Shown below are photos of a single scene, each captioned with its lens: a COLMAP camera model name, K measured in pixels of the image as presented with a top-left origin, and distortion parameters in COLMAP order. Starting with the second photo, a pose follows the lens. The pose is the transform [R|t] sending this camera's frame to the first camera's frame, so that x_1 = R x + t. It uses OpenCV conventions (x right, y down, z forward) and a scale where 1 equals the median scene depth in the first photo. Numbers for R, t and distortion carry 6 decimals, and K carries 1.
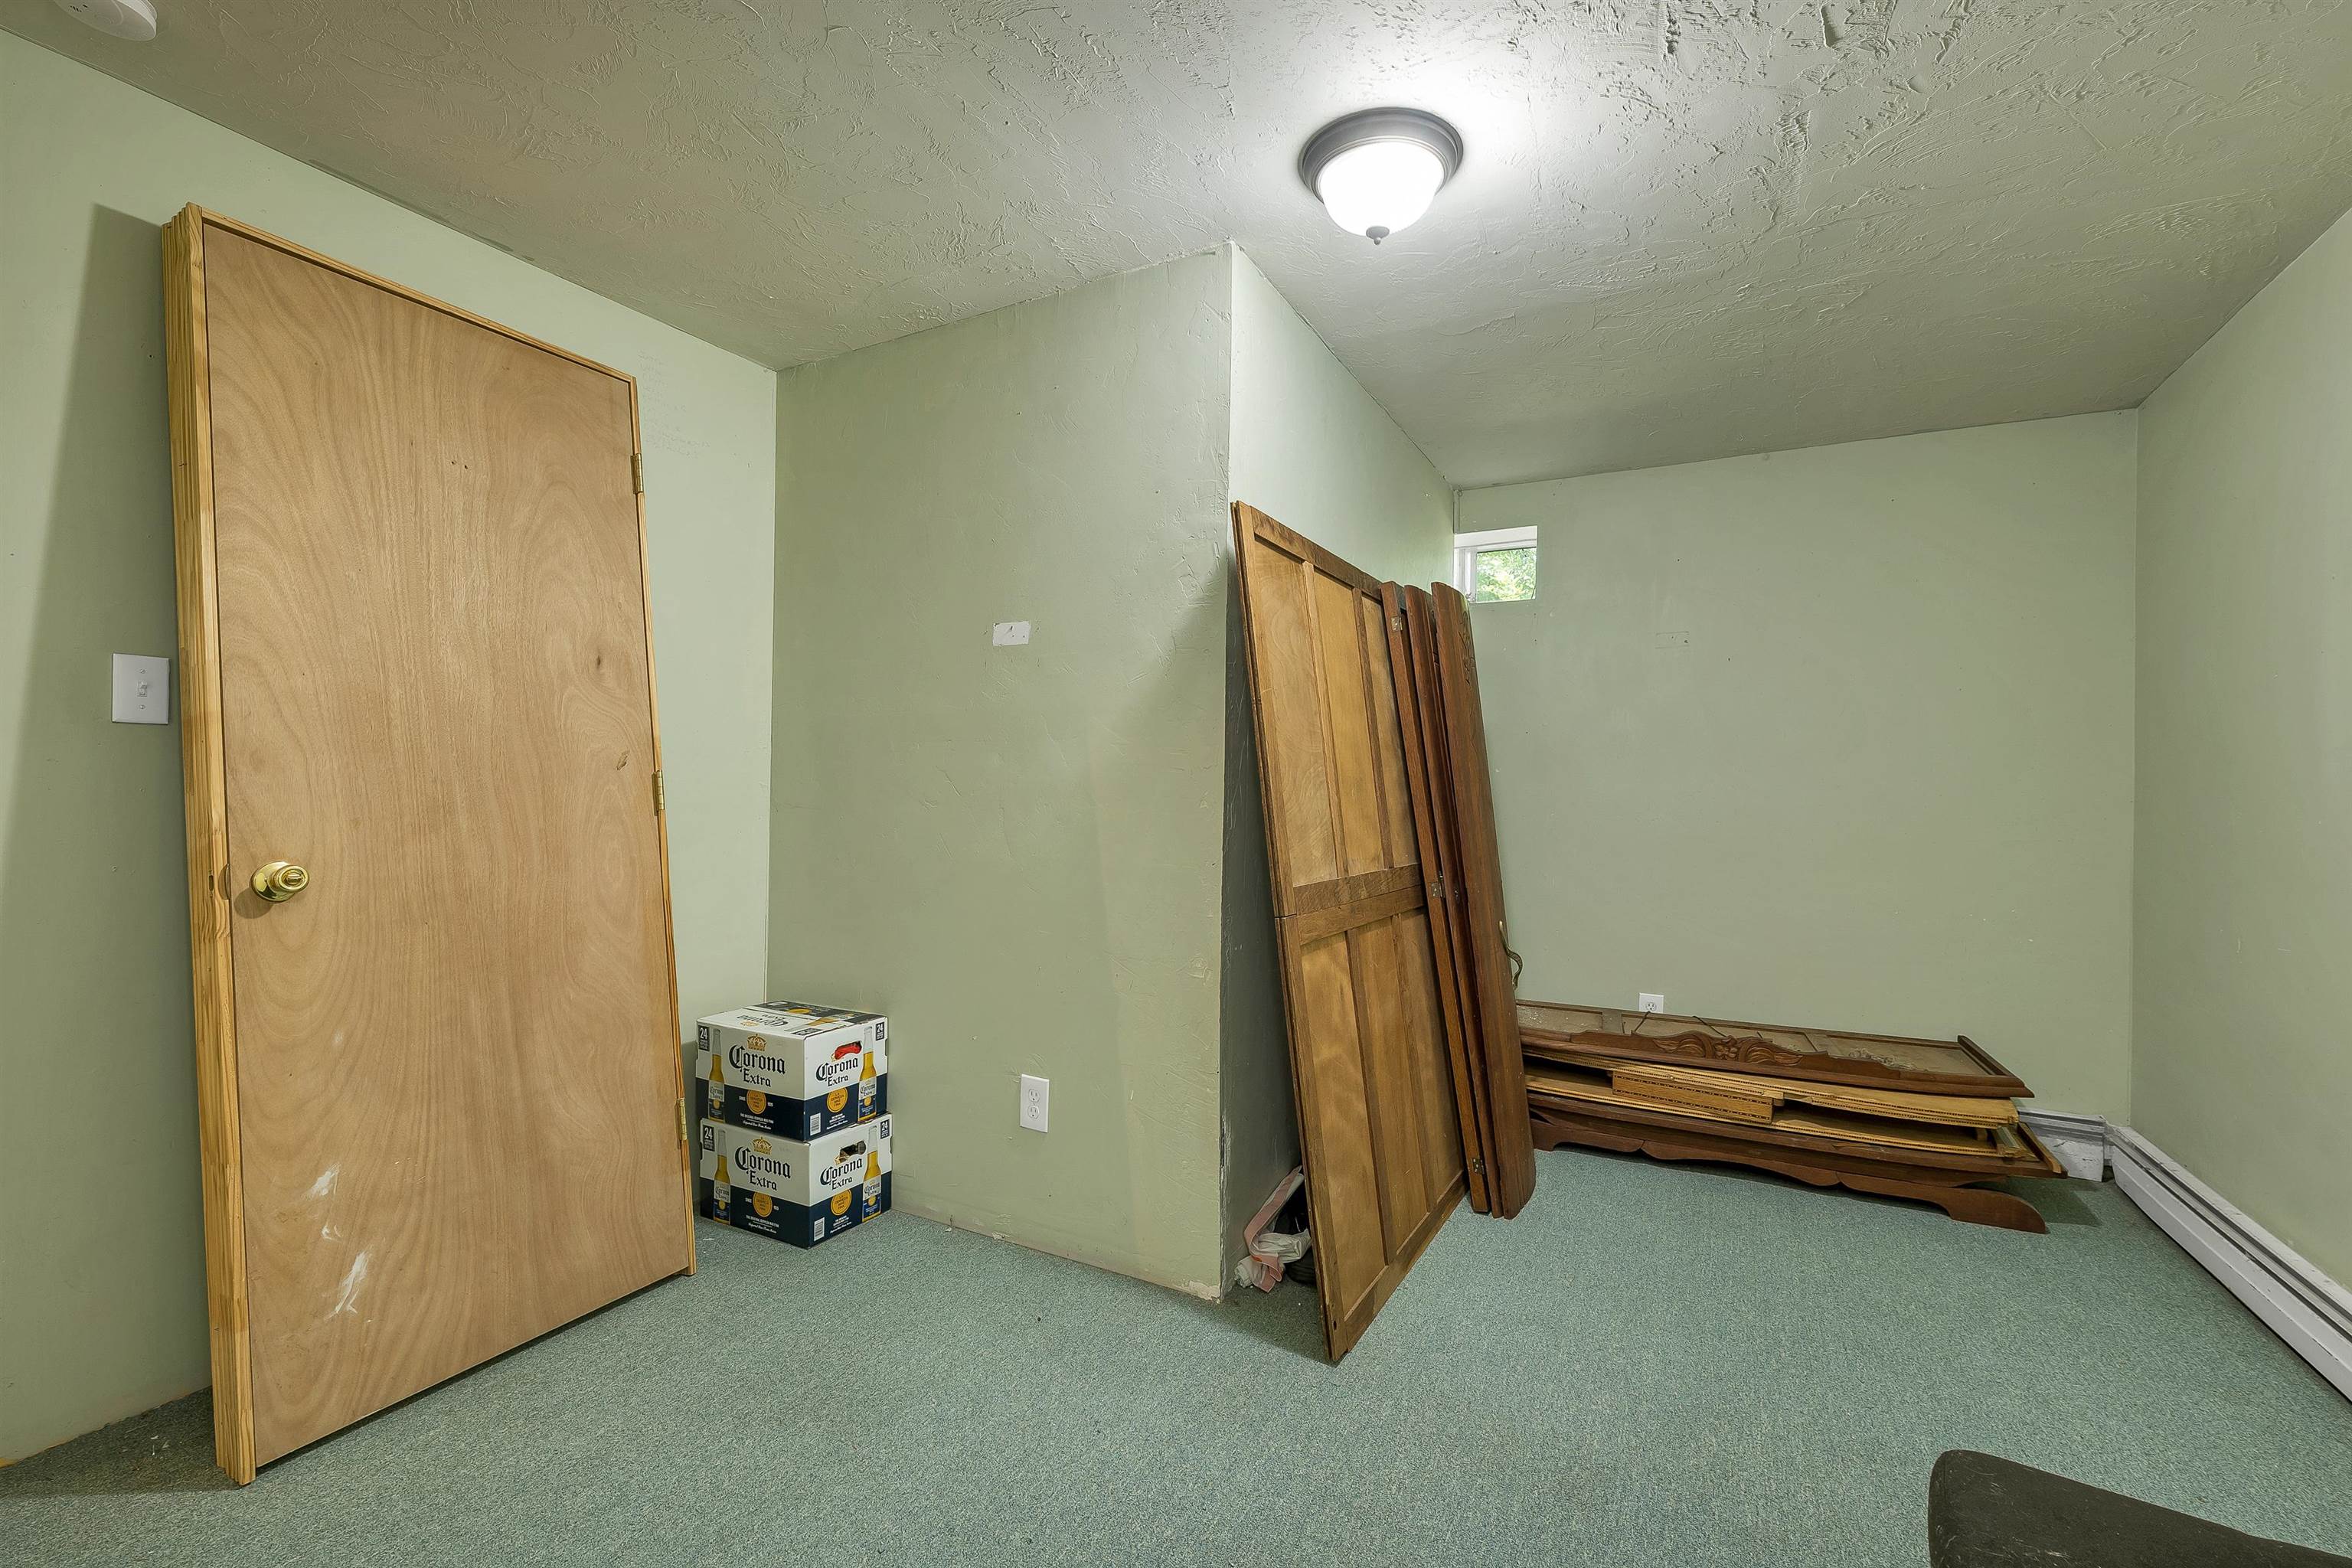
lens RADIAL K [[977.8, 0, 1176.0], [0, 977.8, 784.0], [0, 0, 1]] dist [0.001059, 0.000144]
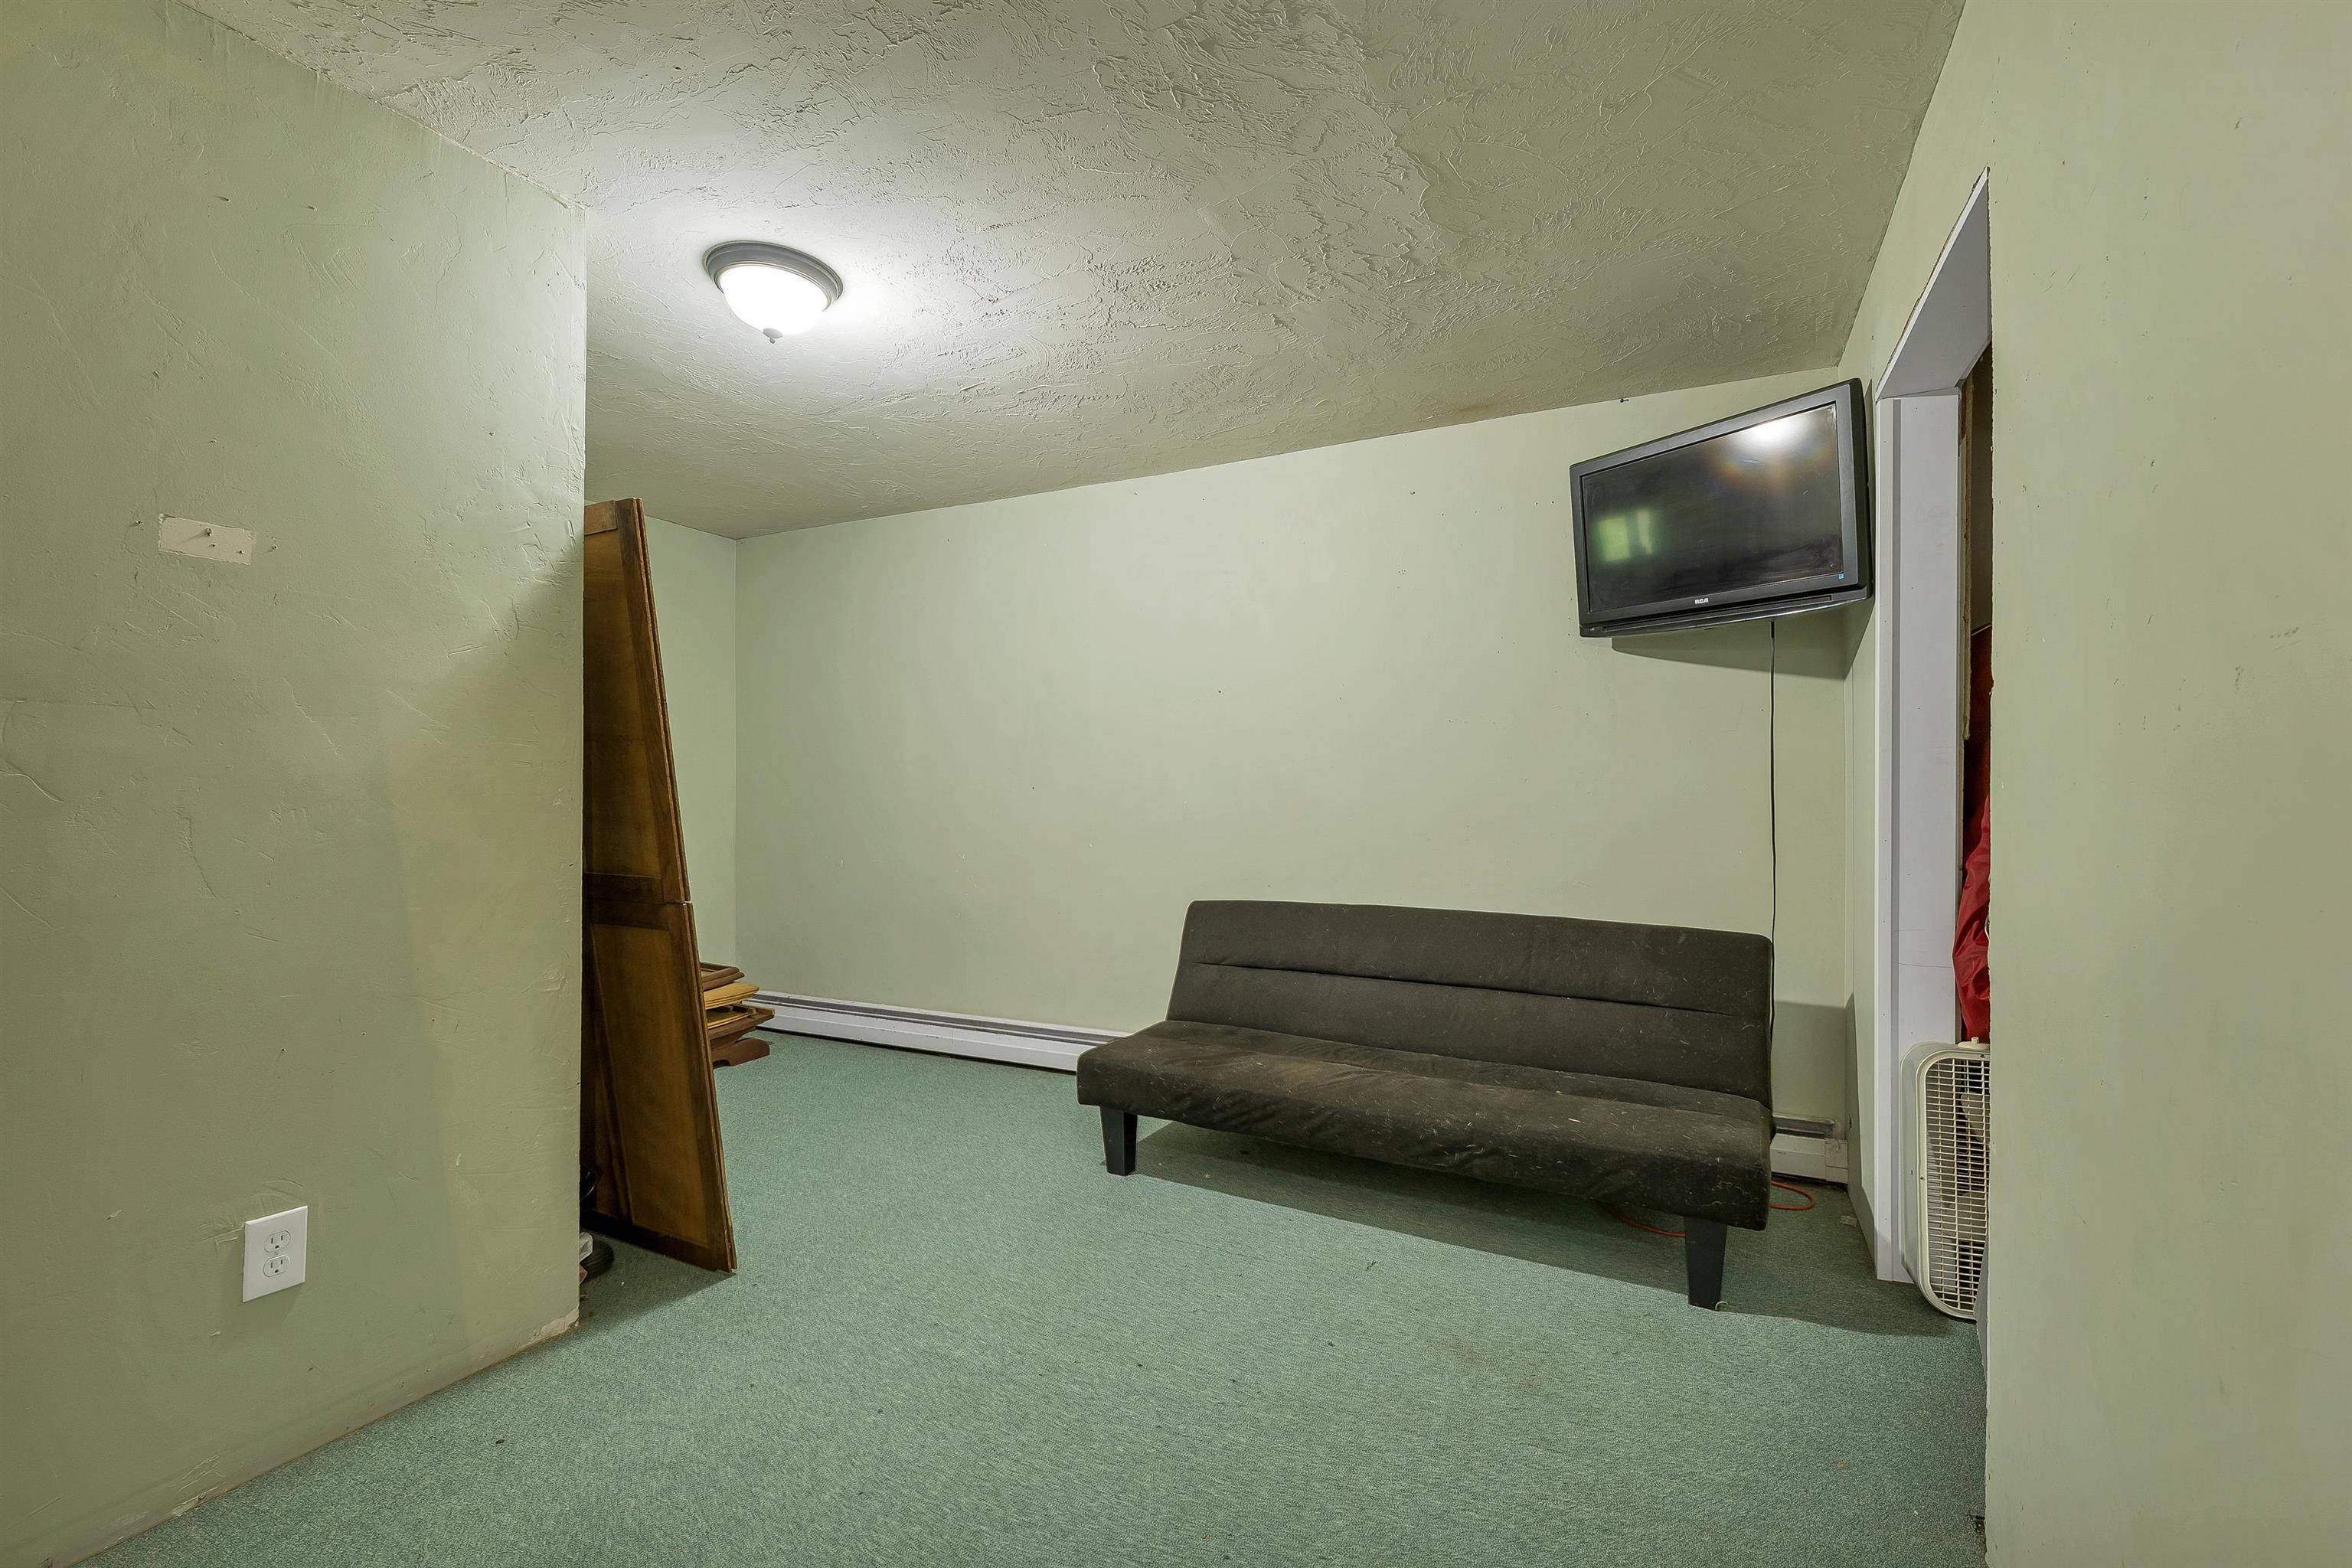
lens RADIAL K [[977.8, 0, 1176.0], [0, 977.8, 784.0], [0, 0, 1]] dist [0.001059, 0.000144]
pose [[-0.003664, -0.008395, 0.999958, -0.834177], [-0.006657, 0.999943, 0.008370, -0.006259], [-0.999971, -0.006626, -0.003720, 0.391512]]
